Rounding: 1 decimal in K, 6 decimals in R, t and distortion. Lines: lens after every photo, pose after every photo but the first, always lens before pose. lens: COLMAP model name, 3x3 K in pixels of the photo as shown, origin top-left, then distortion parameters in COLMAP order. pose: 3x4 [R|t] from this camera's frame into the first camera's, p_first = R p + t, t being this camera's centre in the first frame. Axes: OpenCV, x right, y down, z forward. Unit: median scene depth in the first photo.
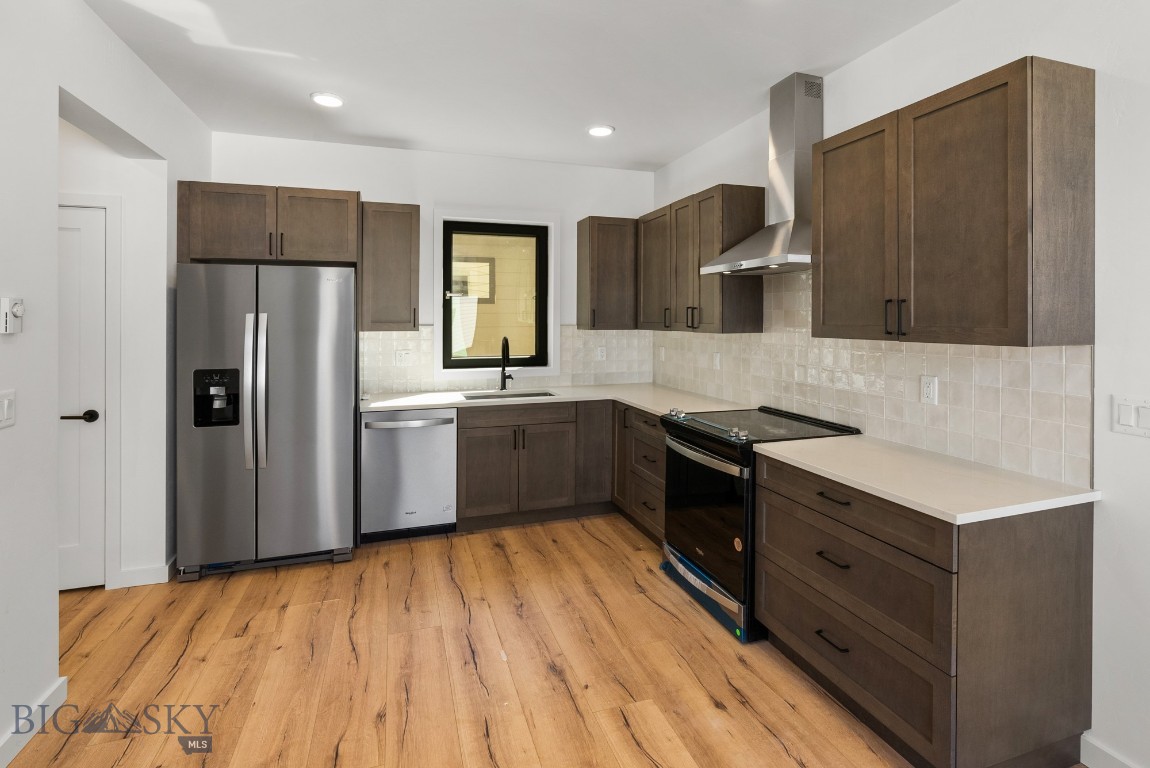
lens RADIAL K [[537.9, 0, 571.0], [0, 537.9, 323.1], [0, 0, 1]] dist [-0.009152, 0.003927]
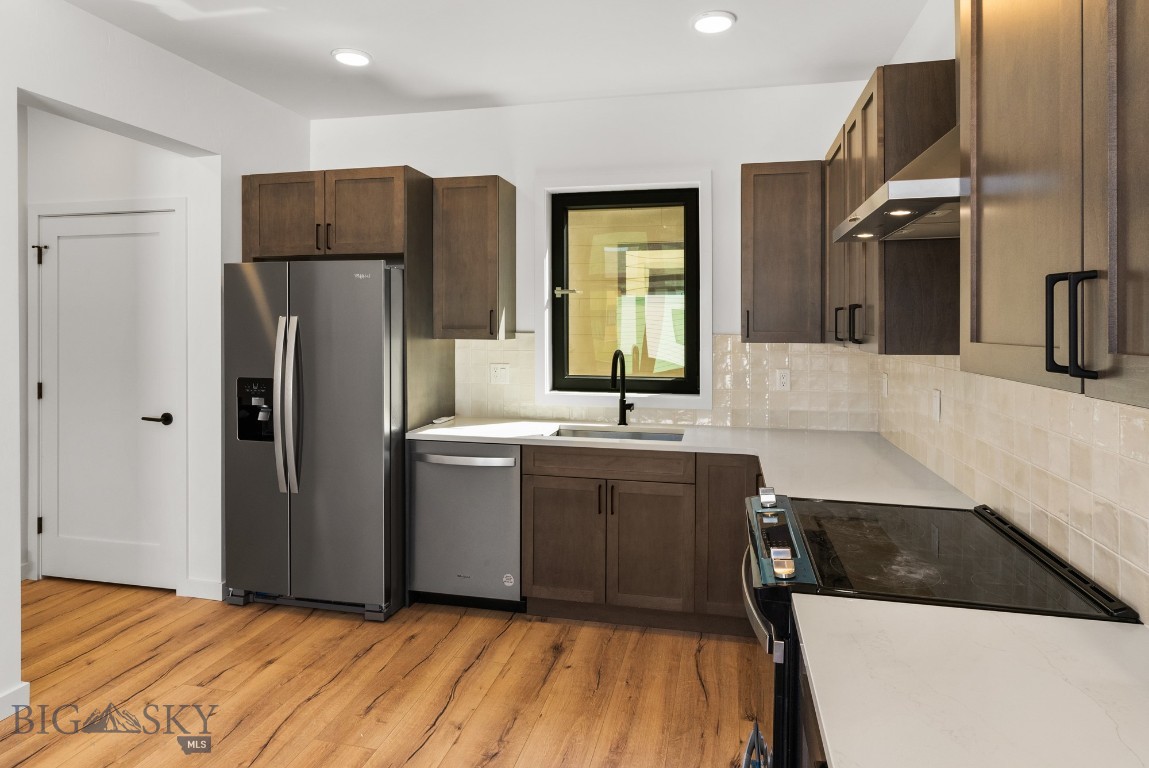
lens RADIAL K [[673.4, 0, 544.0], [0, 673.4, 321.7], [0, 0, 1]] dist [0.003929, -0.003355]
pose [[0.856955, 0.007361, -0.515339, 0.323519], [-0.008680, 0.999962, -0.000151, -0.012872], [0.515318, 0.004603, 0.856987, 0.255140]]
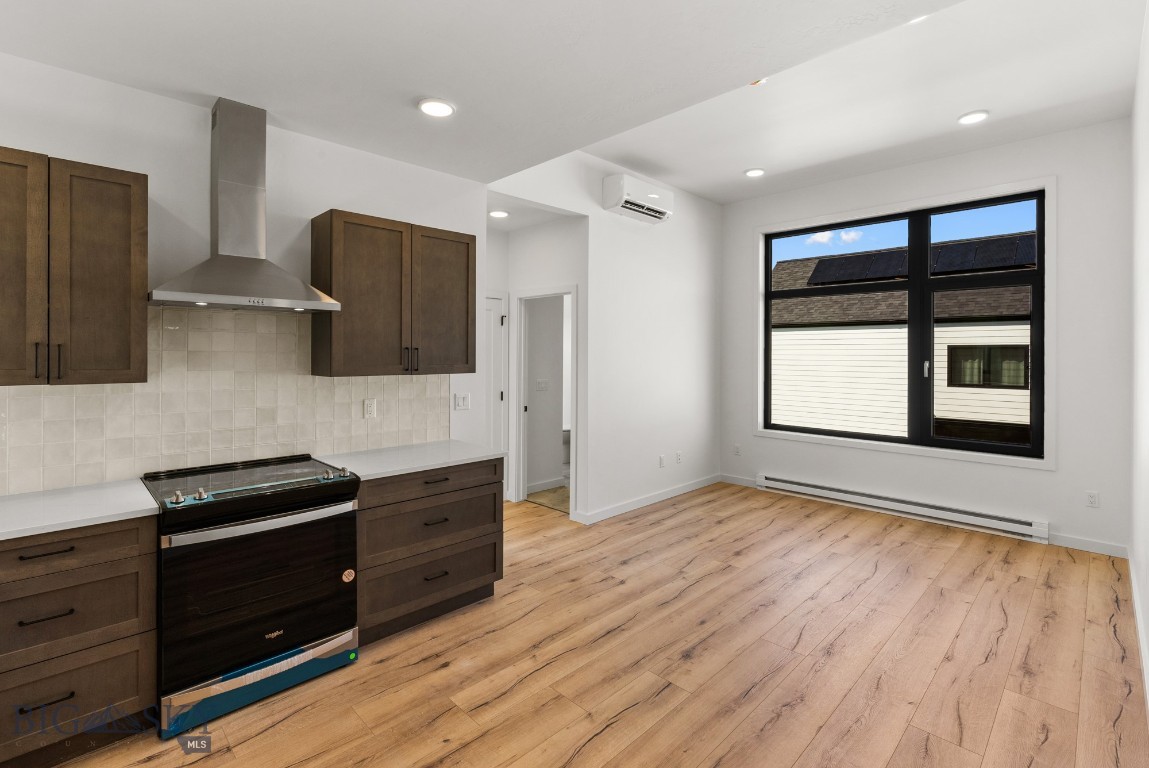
lens RADIAL K [[537.4, 0, 585.9], [0, 537.4, 352.0], [0, 0, 1]] dist [-0.009152, 0.003927]
pose [[-0.463890, 0.000408, 0.885893, -0.624949], [0.001013, 0.999999, 0.000070, -0.019535], [-0.885892, 0.000929, -0.463890, 0.802046]]
